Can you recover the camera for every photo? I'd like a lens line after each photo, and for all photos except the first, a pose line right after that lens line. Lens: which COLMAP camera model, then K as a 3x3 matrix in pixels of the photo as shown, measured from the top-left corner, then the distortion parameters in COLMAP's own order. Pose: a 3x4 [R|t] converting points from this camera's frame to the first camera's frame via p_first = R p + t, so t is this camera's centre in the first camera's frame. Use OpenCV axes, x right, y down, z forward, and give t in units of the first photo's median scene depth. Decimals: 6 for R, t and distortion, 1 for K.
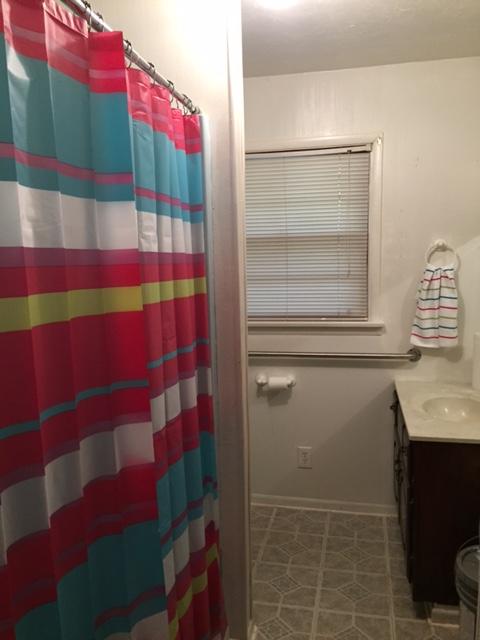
lens RADIAL K [[538.7, 0, 239.8], [0, 538.7, 321.9], [0, 0, 1]] dist [0.081992, -0.121358]
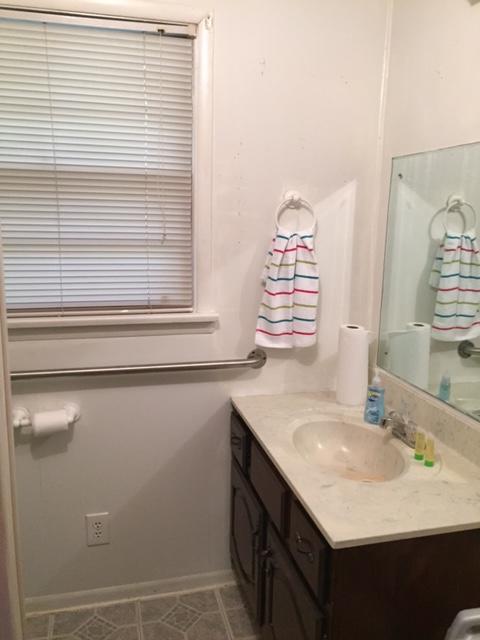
lens RADIAL K [[538.7, 0, 239.8], [0, 538.7, 321.9], [0, 0, 1]] dist [0.081992, -0.121358]
pose [[0.894183, -0.049290, 0.444980, -0.003264], [0.016412, 0.996862, 0.077443, -0.040249], [-0.447401, -0.061946, 0.892186, 0.400349]]
